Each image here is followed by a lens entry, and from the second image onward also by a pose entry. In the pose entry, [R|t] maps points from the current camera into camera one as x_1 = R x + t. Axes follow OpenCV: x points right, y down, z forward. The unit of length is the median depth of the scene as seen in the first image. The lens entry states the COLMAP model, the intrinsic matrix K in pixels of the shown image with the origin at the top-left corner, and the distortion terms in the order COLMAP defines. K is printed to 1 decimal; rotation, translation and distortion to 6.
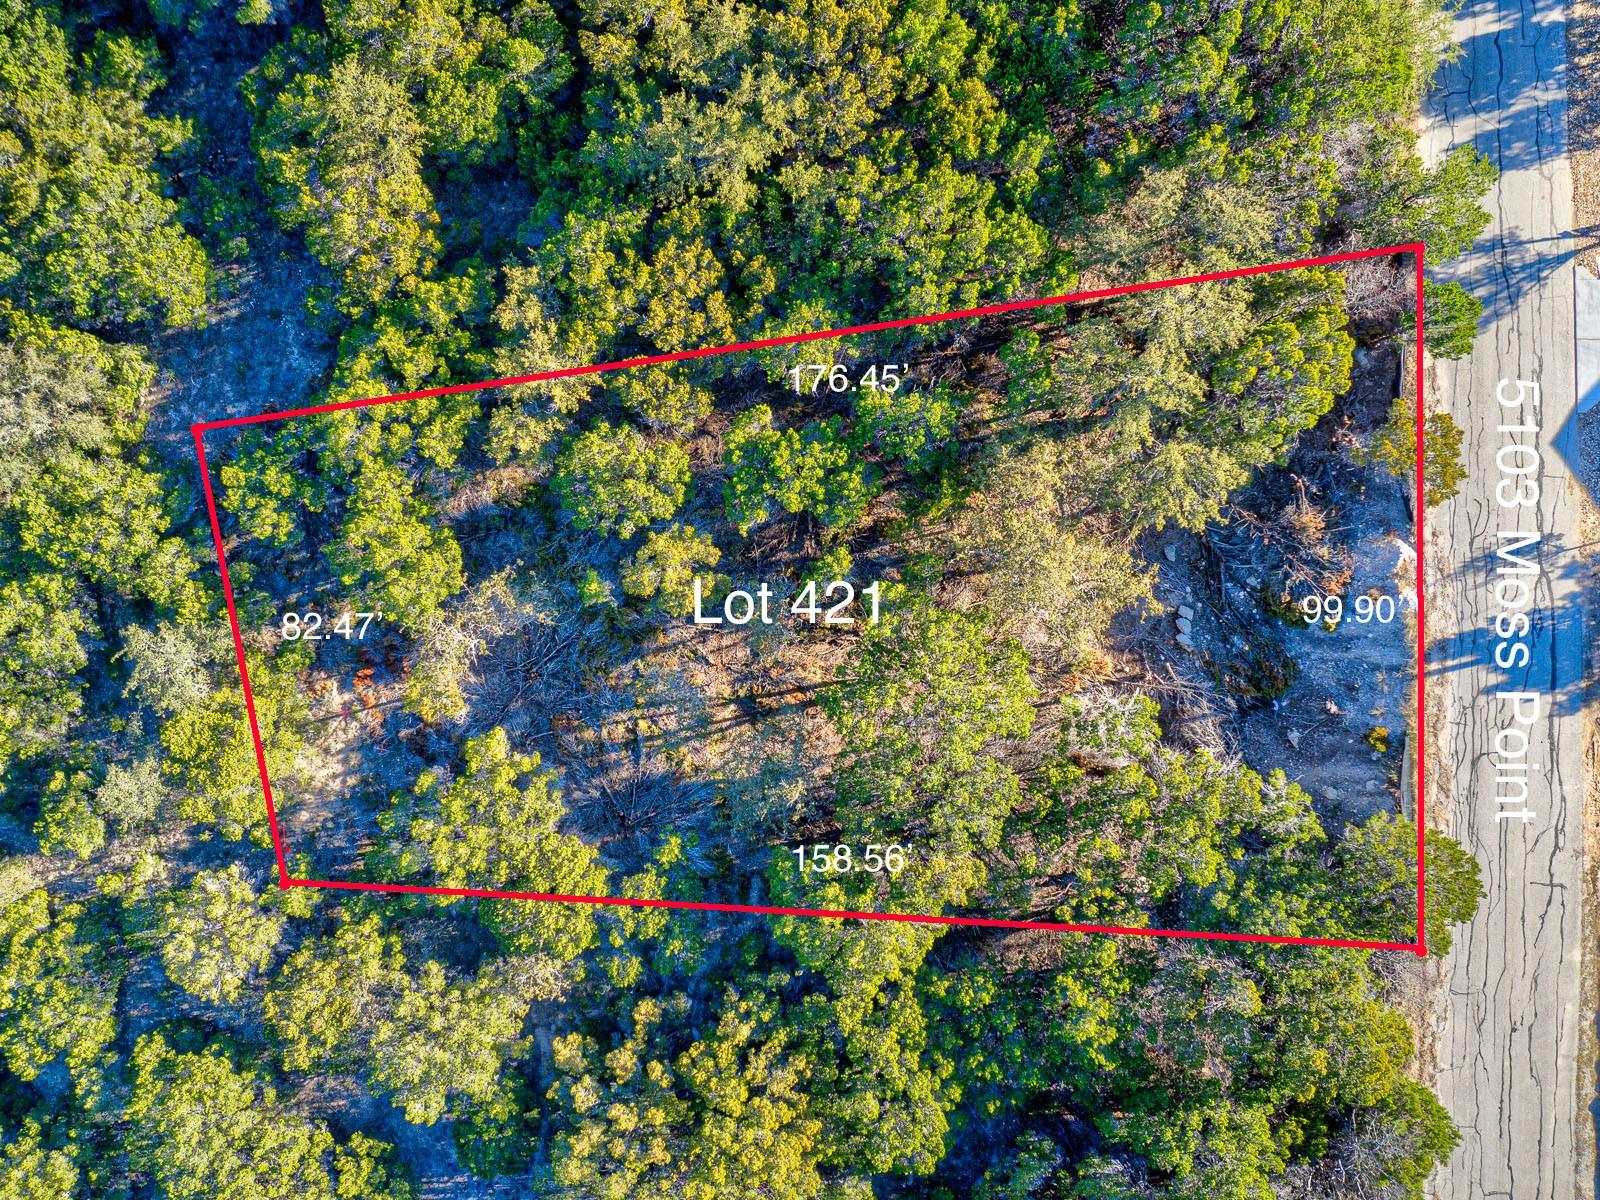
lens RADIAL K [[1477.4, 0, 799.9], [0, 1477.4, 572.8], [0, 0, 1]] dist [-0.044732, 0.005297]
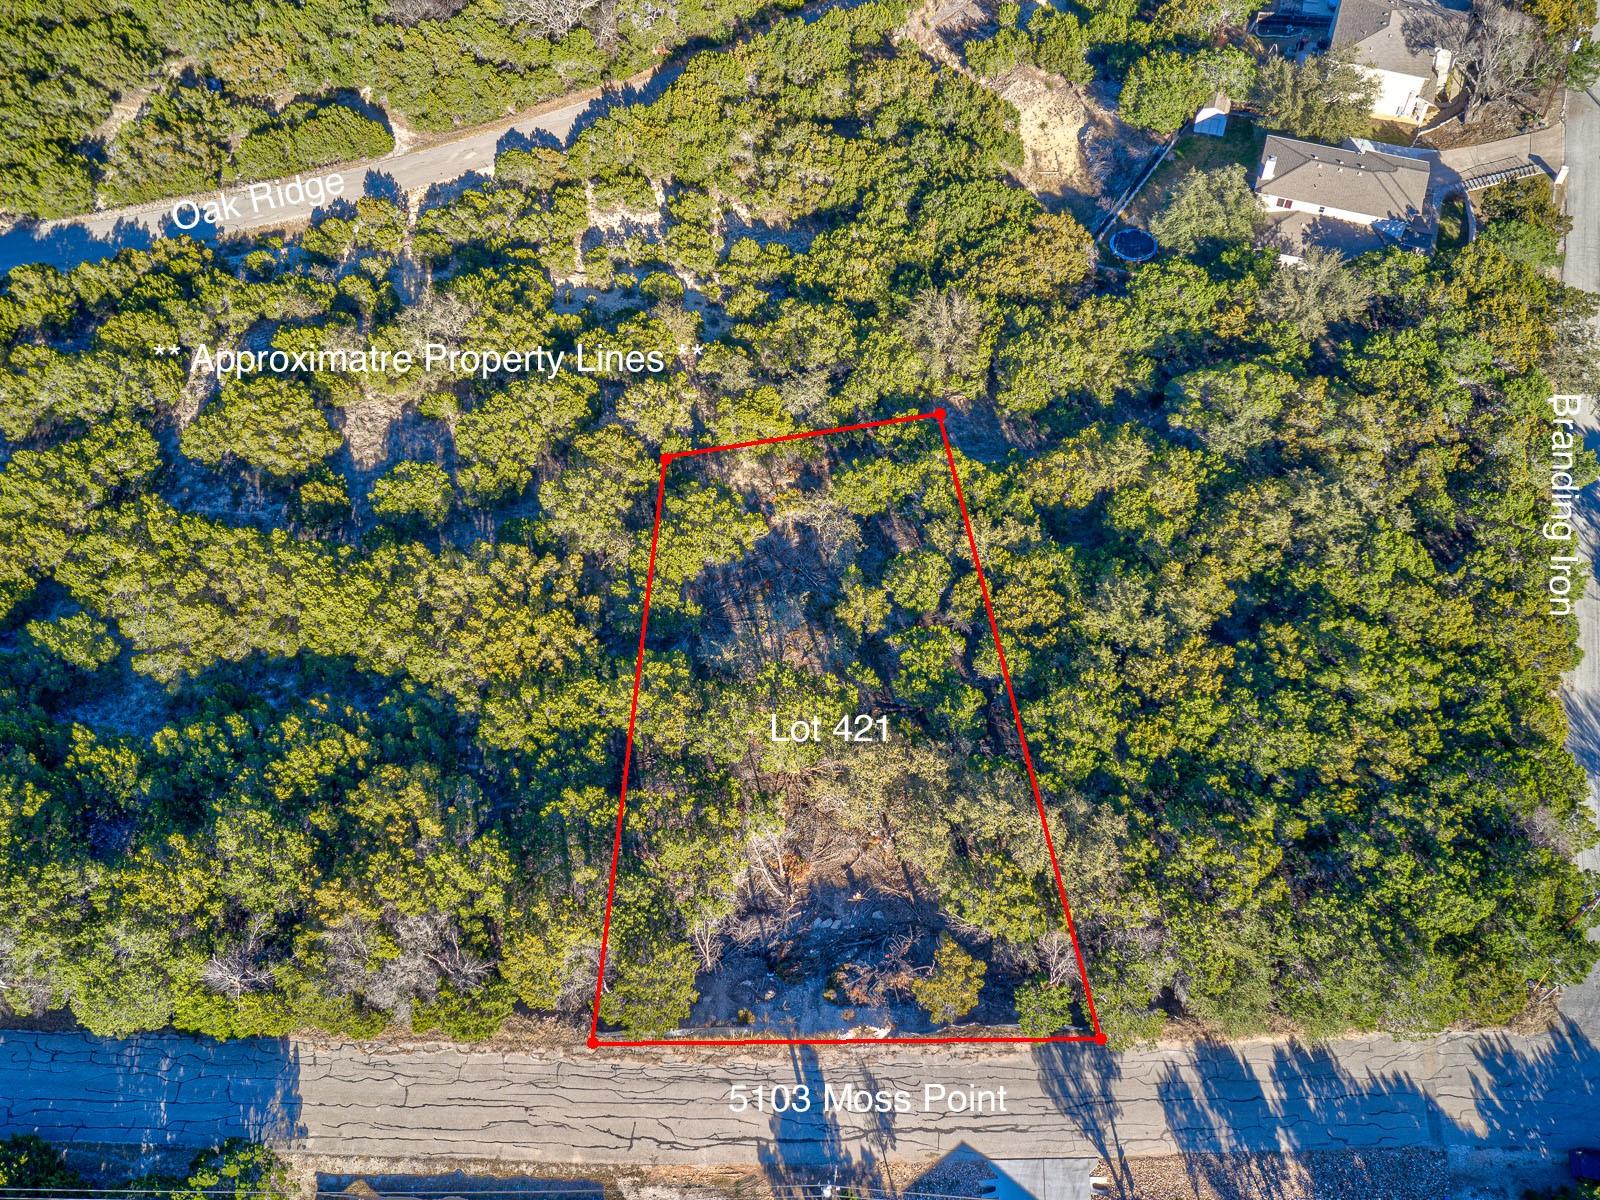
lens RADIAL K [[1477.4, 0, 799.9], [0, 1477.4, 572.8], [0, 0, 1]] dist [-0.044732, 0.005297]
pose [[-0.017649, 0.825441, -0.564213, 0.839770], [-0.999837, -0.012358, 0.013197, 0.048979], [0.003921, 0.564354, 0.825524, -0.398677]]
